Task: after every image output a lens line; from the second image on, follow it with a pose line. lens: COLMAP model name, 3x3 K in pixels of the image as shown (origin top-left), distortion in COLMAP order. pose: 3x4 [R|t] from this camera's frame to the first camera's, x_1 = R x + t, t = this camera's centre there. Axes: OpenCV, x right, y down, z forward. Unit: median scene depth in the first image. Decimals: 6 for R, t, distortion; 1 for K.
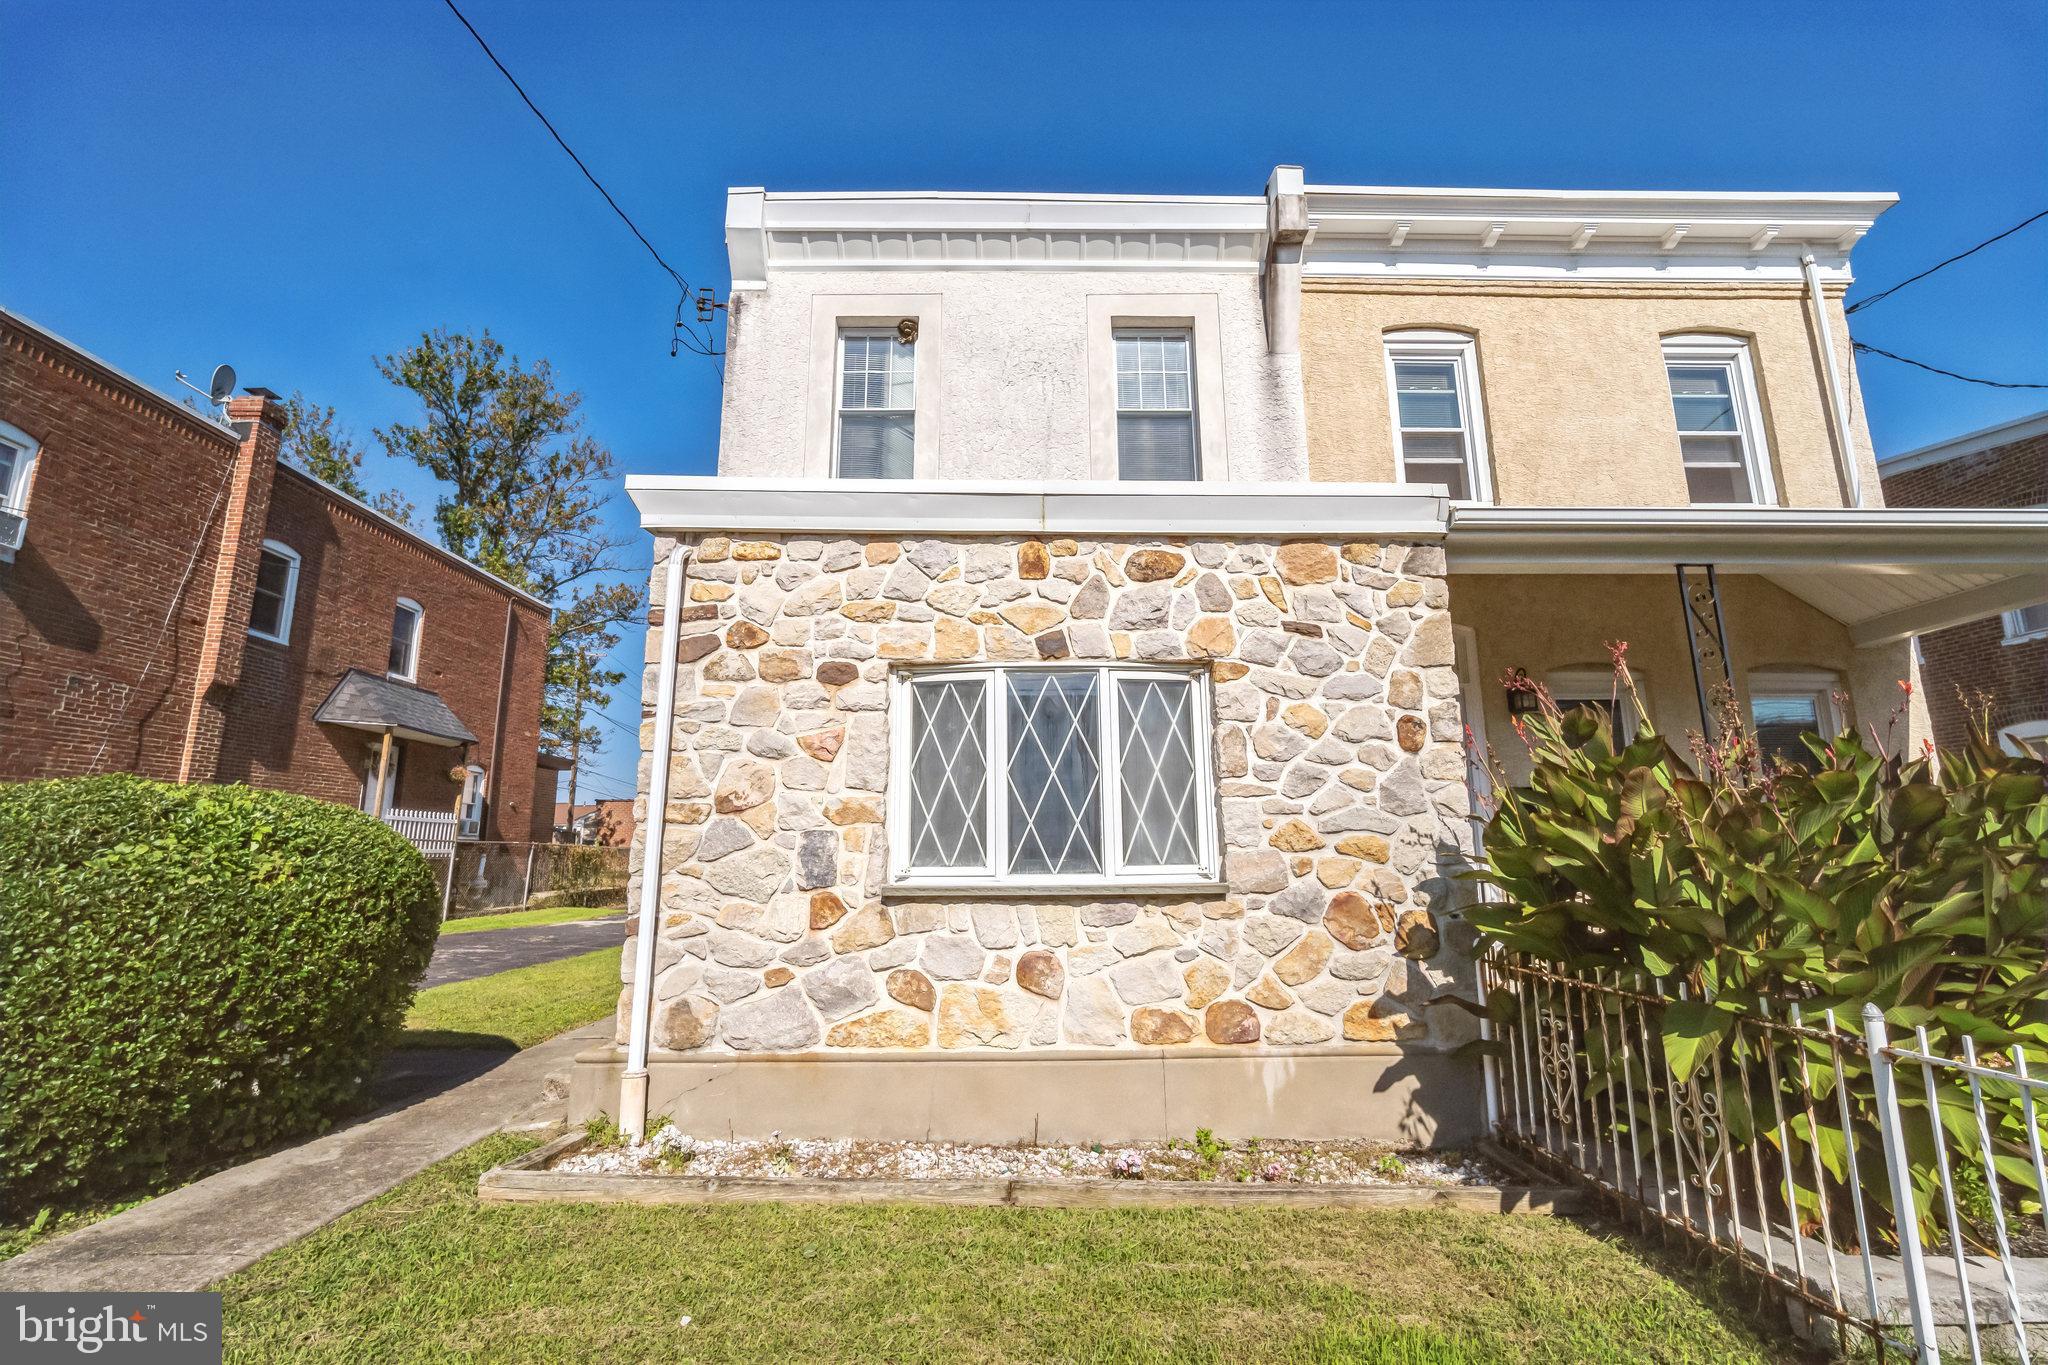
lens RADIAL K [[911.1, 0, 1027.7], [0, 911.1, 609.5], [0, 0, 1]] dist [-0.003498, 0.000134]
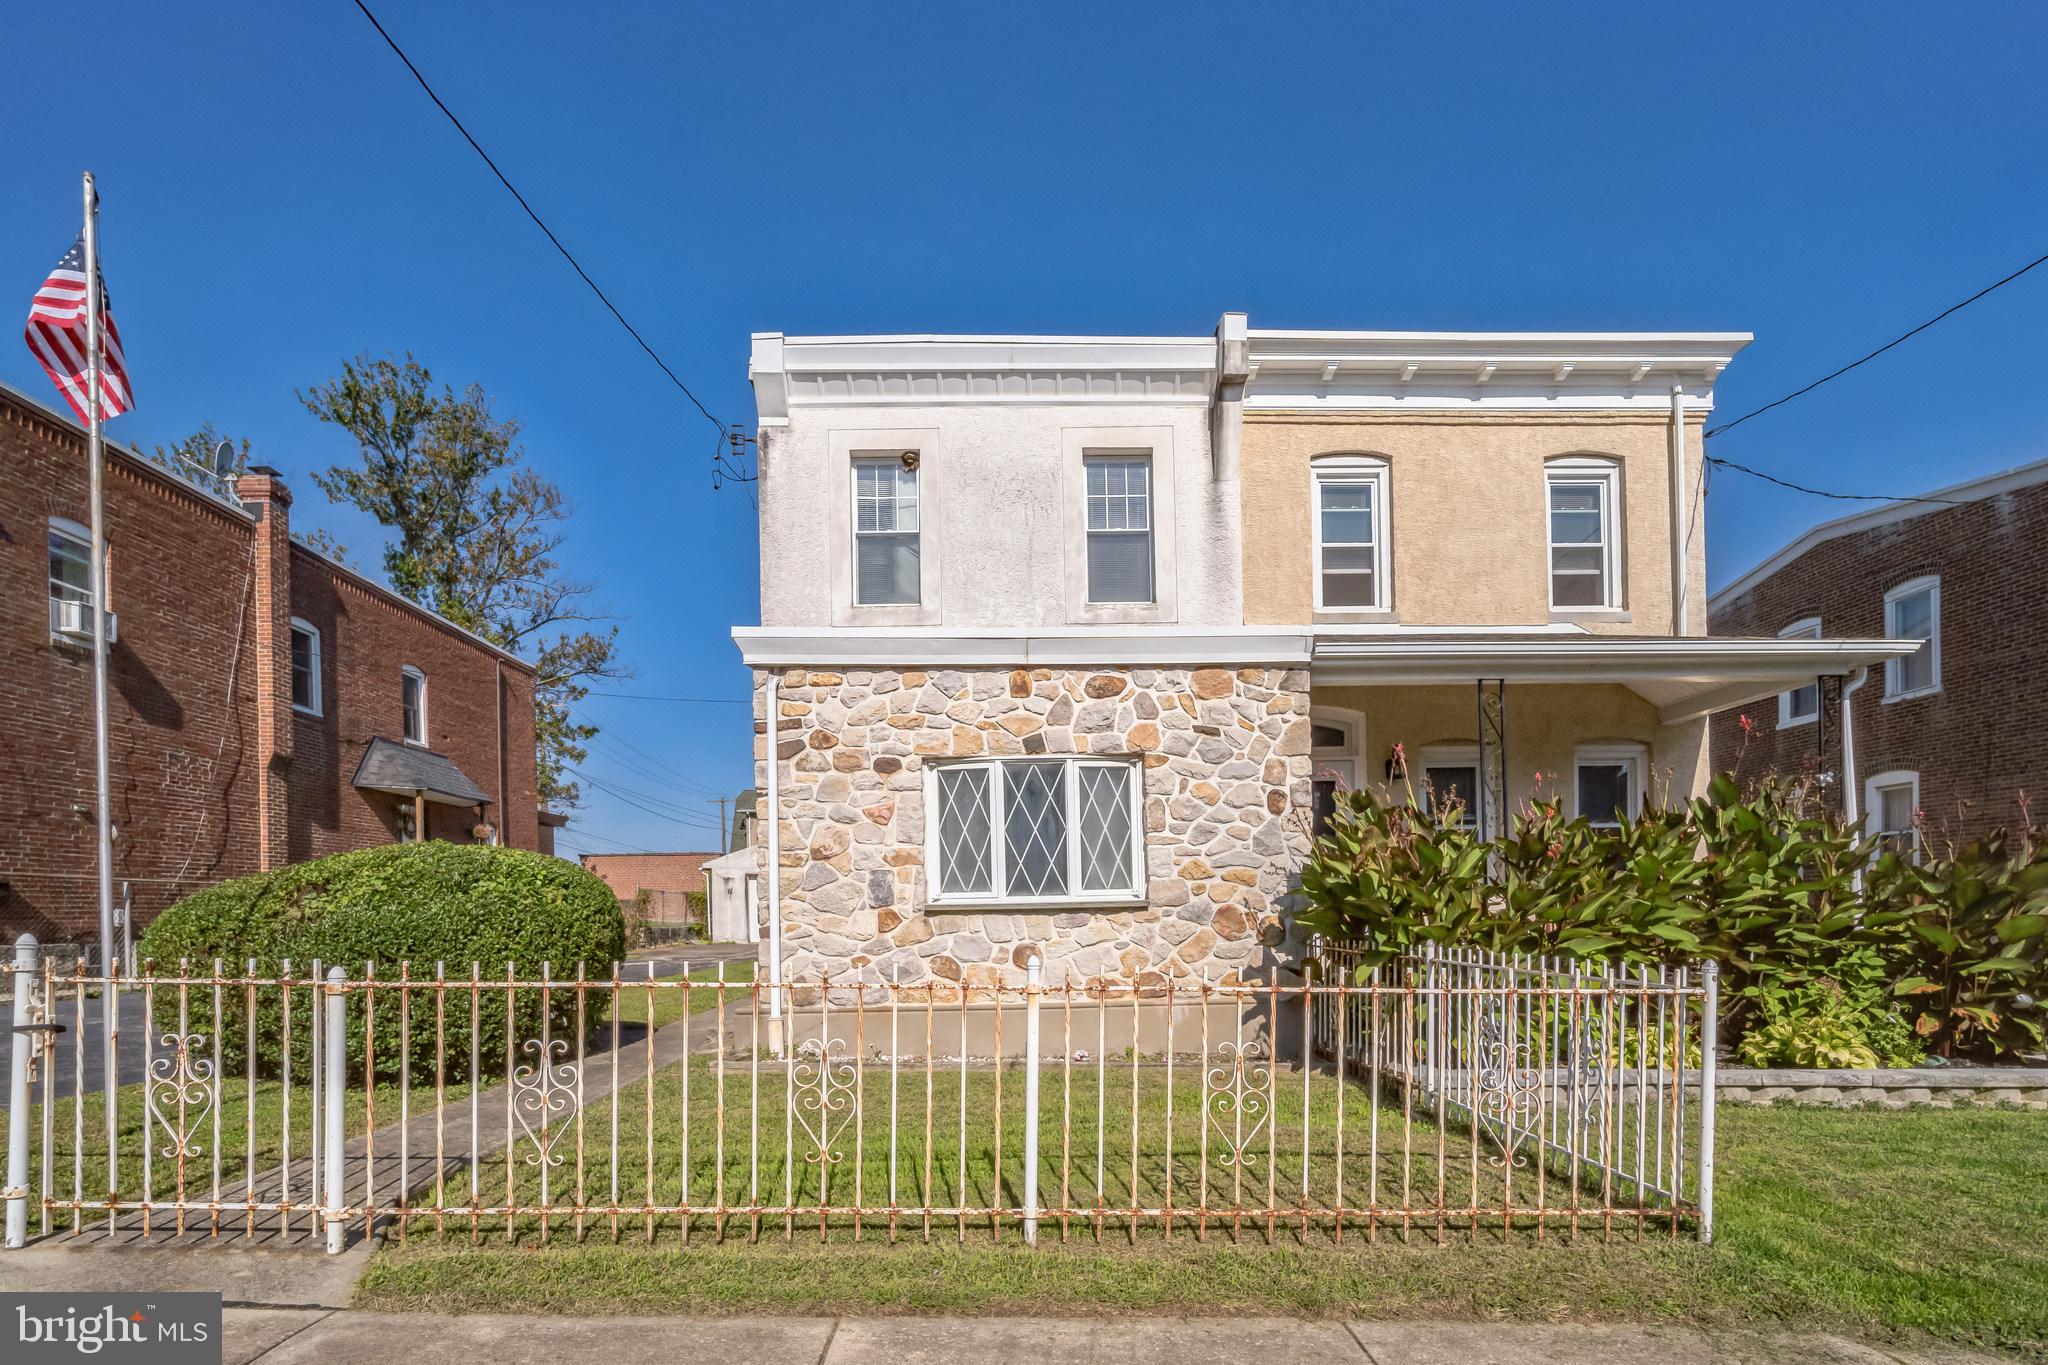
lens RADIAL K [[921.7, 0, 1023.4], [0, 921.7, 847.0], [0, 0, 1]] dist [-0.000283, -0.000008]
pose [[0.999850, -0.012262, 0.012216, -0.005951], [0.009537, 0.979260, 0.202381, -0.057344], [-0.014445, -0.202234, 0.979231, -0.277796]]
